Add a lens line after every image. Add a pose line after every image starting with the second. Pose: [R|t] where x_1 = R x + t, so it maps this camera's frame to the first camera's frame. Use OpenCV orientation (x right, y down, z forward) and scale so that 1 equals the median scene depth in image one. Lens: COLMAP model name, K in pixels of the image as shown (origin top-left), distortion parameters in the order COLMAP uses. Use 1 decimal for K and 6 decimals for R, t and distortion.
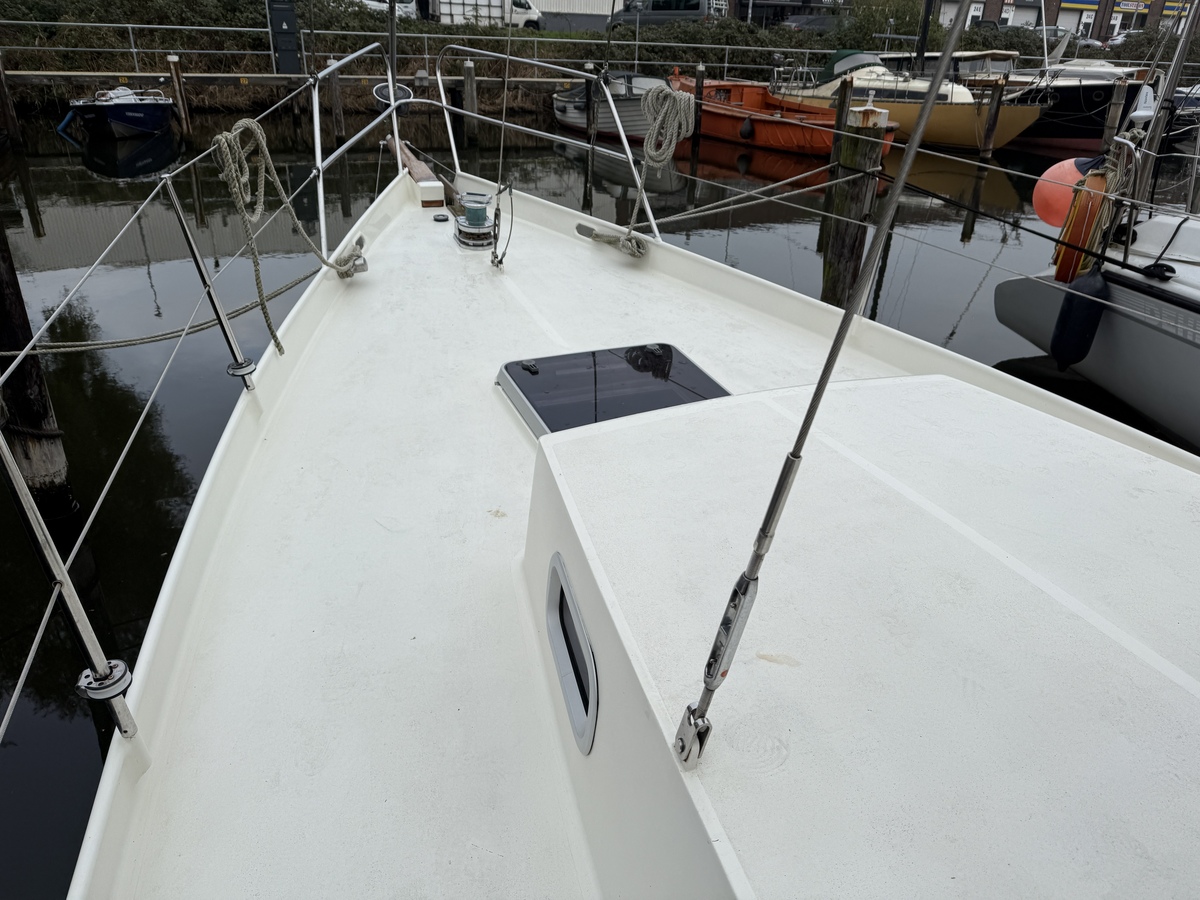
lens RADIAL K [[834.2, 0, 604.2], [0, 834.2, 453.6], [0, 0, 1]] dist [0.022969, -0.023346]
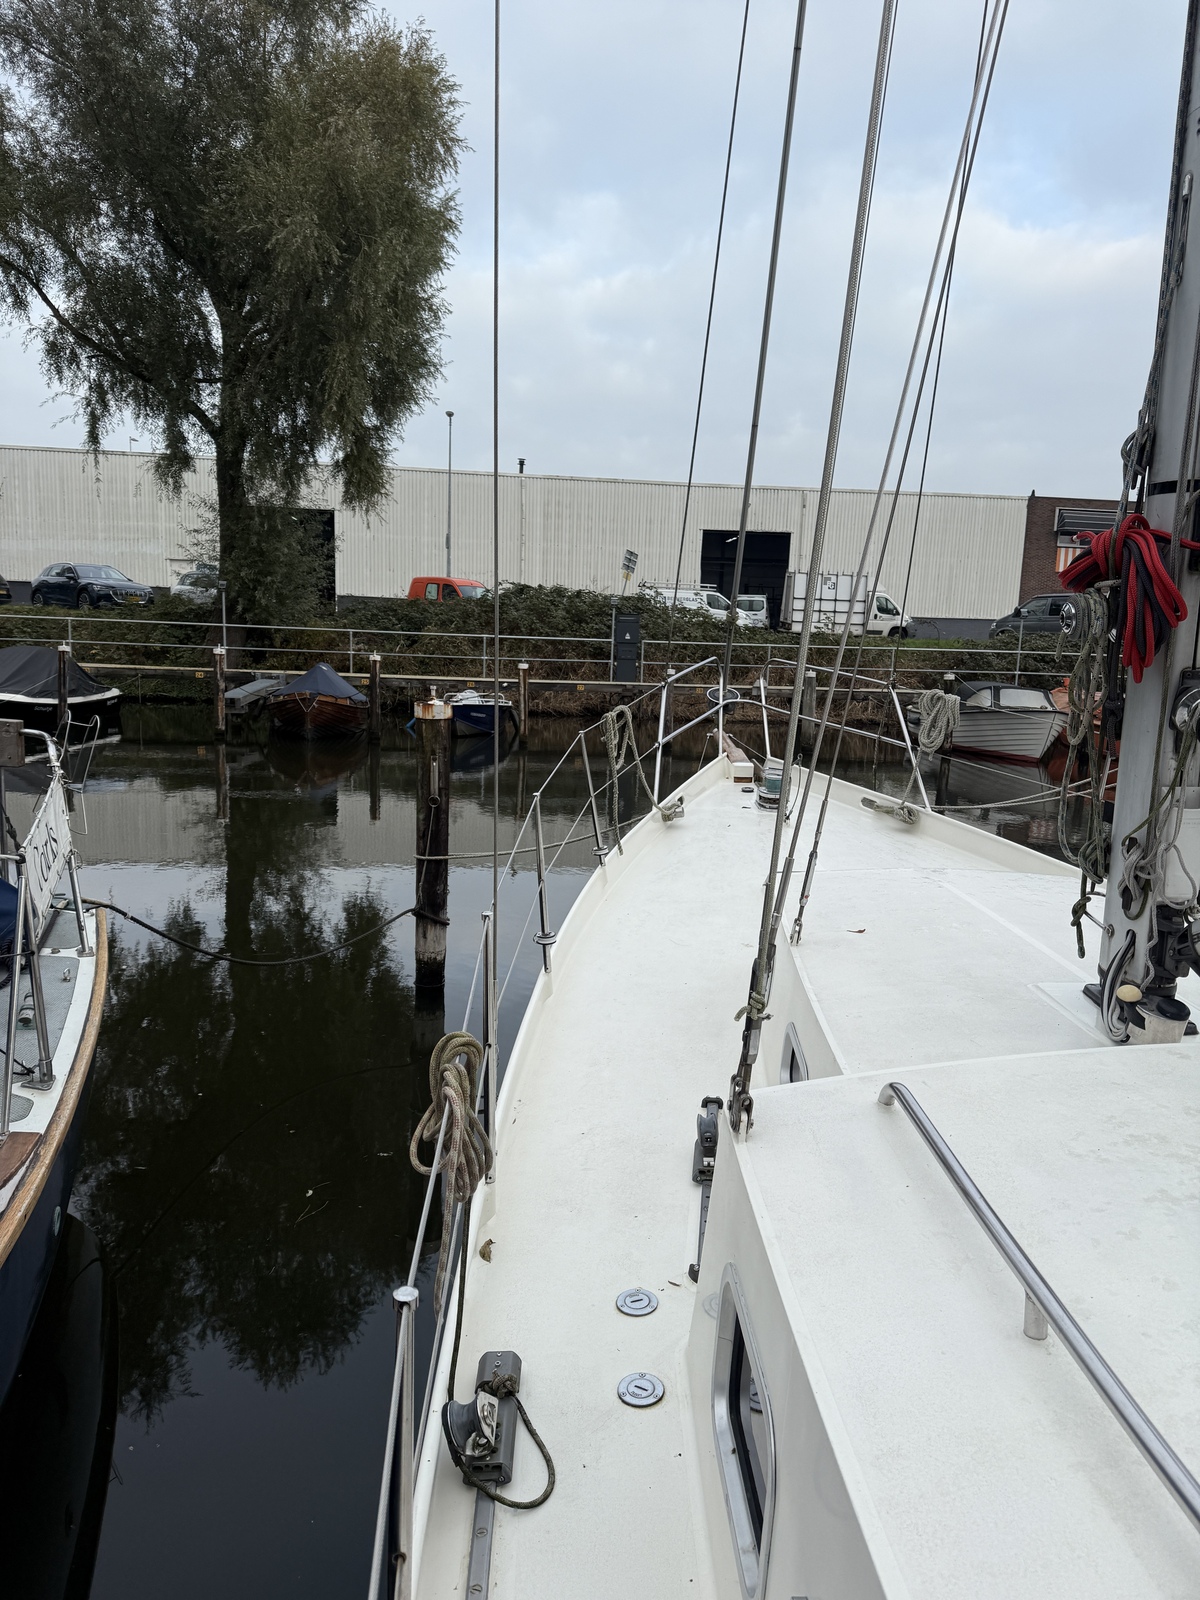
lens RADIAL K [[1098.2, 0, 607.5], [0, 1098.2, 807.2], [0, 0, 1]] dist [0.123869, -0.217733]
pose [[0.943236, 0.052407, -0.327963, 0.028562], [-0.151248, 0.946915, -0.283684, 0.046863], [0.295686, 0.317184, 0.901090, -0.101022]]
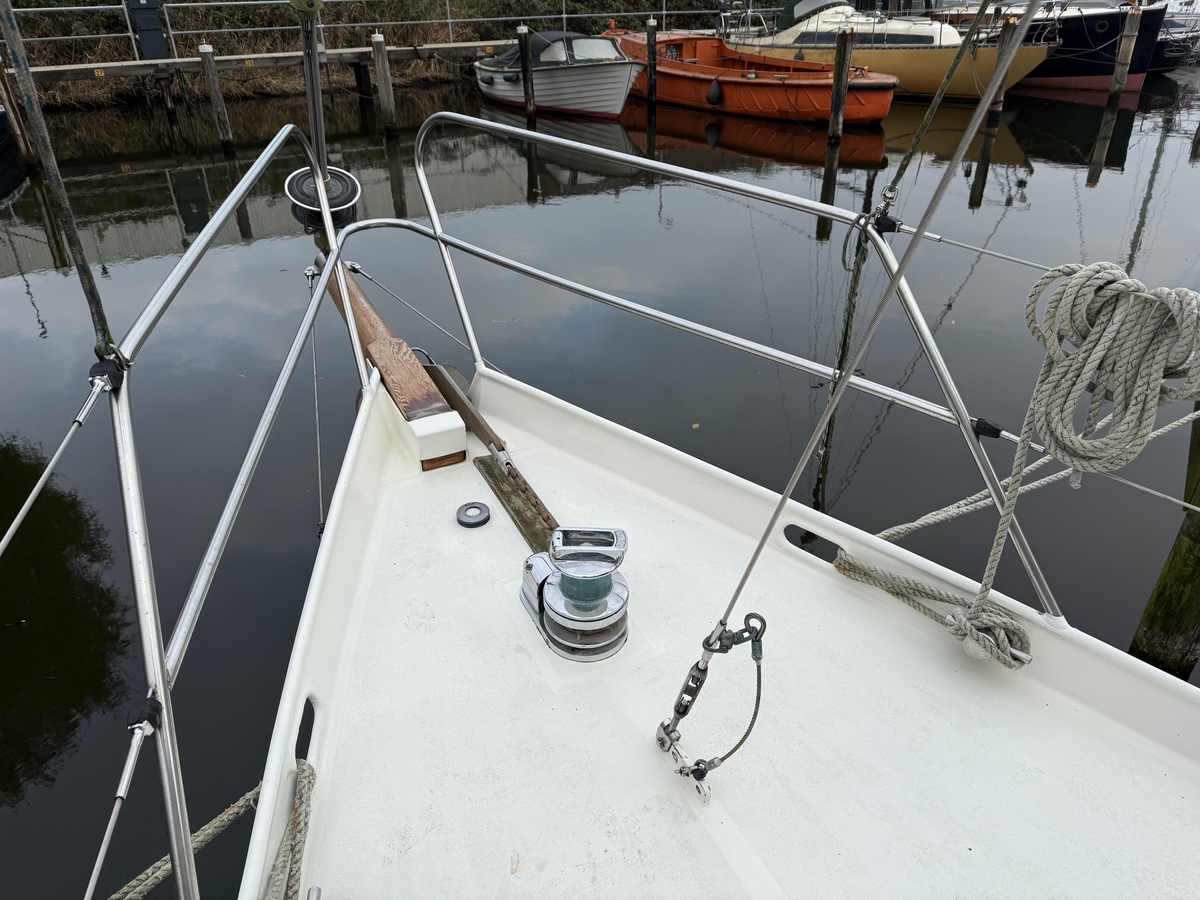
lens RADIAL K [[834.2, 0, 604.2], [0, 834.2, 453.6], [0, 0, 1]] dist [0.022969, -0.023346]
pose [[0.992384, -0.100175, 0.071686, -0.034598], [0.095894, 0.993529, 0.060871, -0.075816], [-0.077320, -0.053533, 0.995568, 0.122876]]
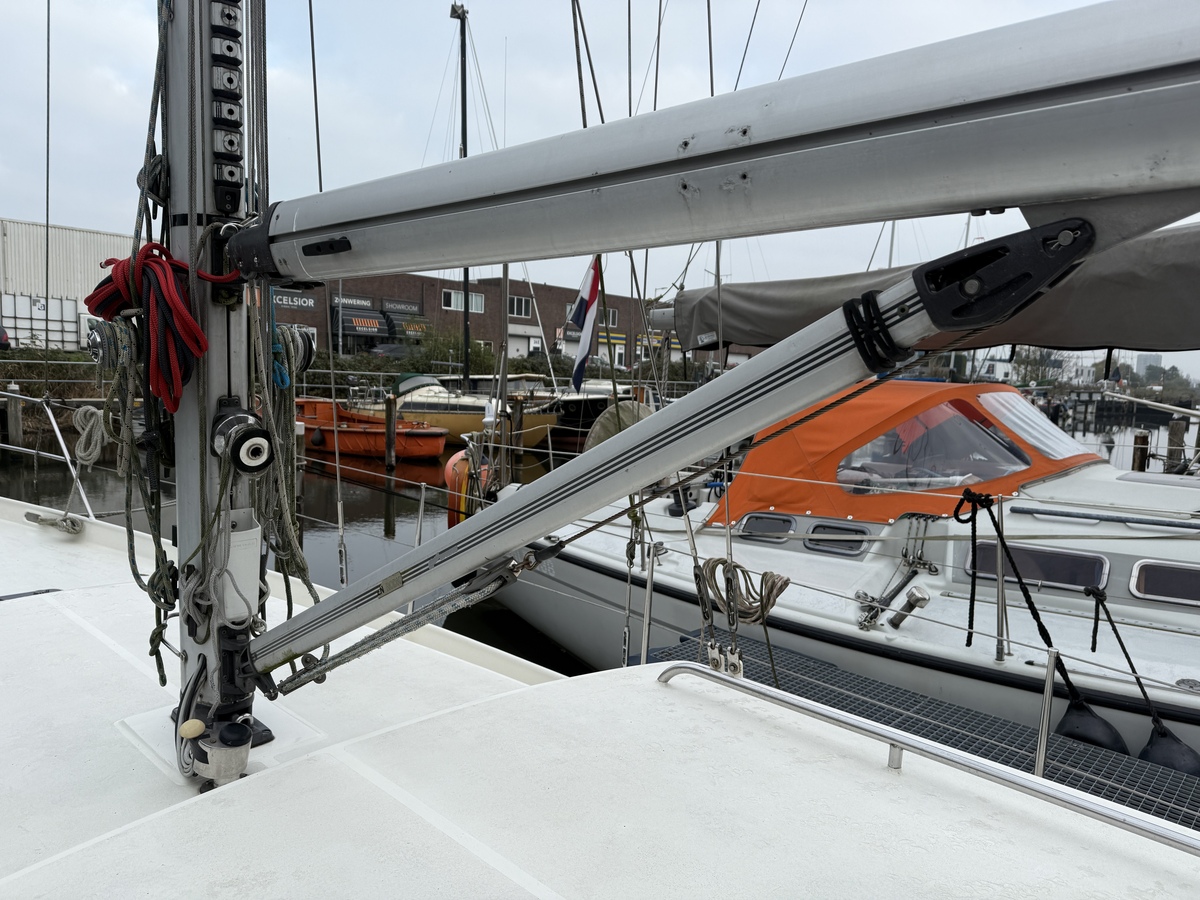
lens RADIAL K [[834.5, 0, 600.0], [0, 834.5, 450.0], [0, 0, 1]] dist [0.058307, -0.085769]
pose [[0.909315, -0.038763, 0.414298, 0.046185], [0.180197, 0.934131, -0.308103, 0.031310], [-0.375066, 0.354818, 0.856405, -0.073138]]
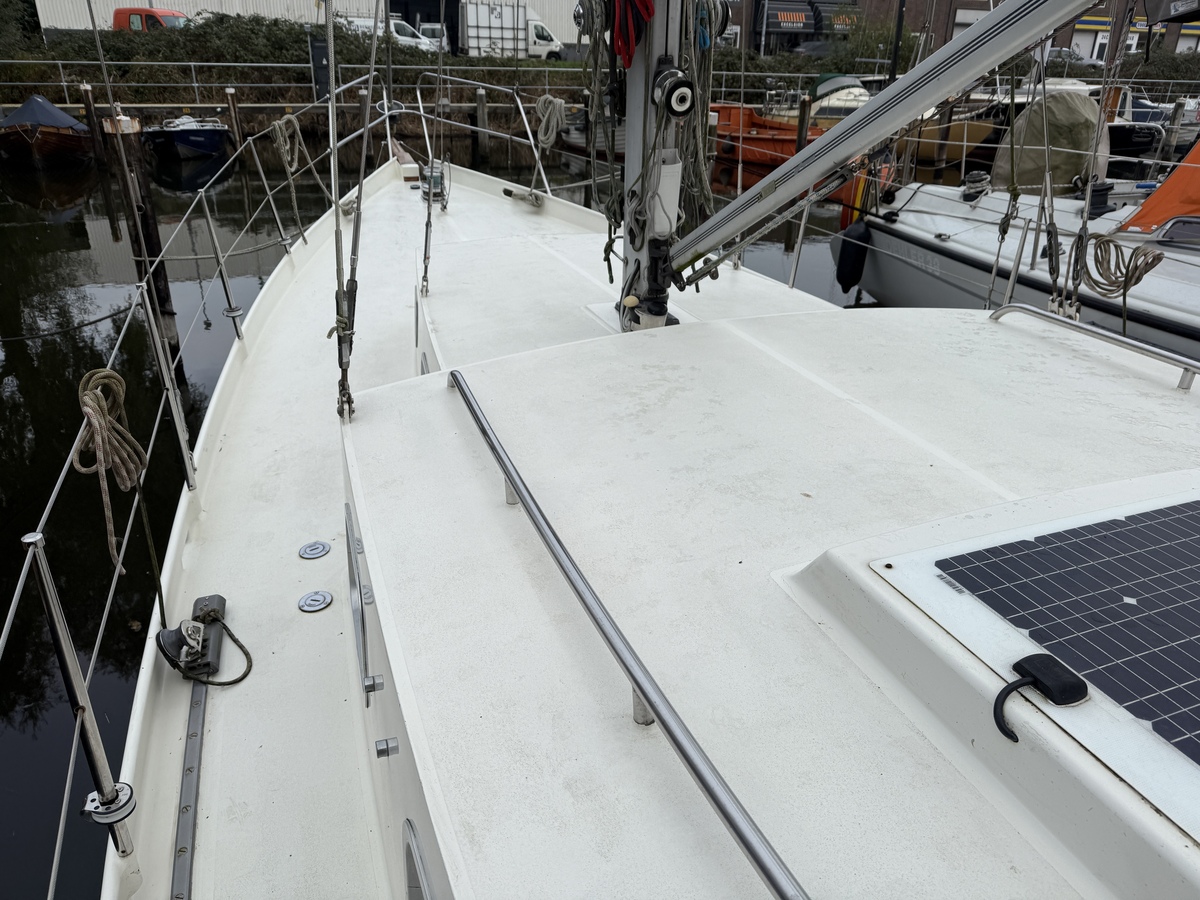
lens RADIAL K [[831.3, 0, 590.3], [0, 831.3, 463.9], [0, 0, 1]] dist [0.019466, -0.020349]
pose [[0.998527, 0.007238, -0.053777, 0.043653], [-0.008141, 0.999829, -0.016594, 0.051064], [0.053648, 0.017007, 0.998415, -0.100828]]
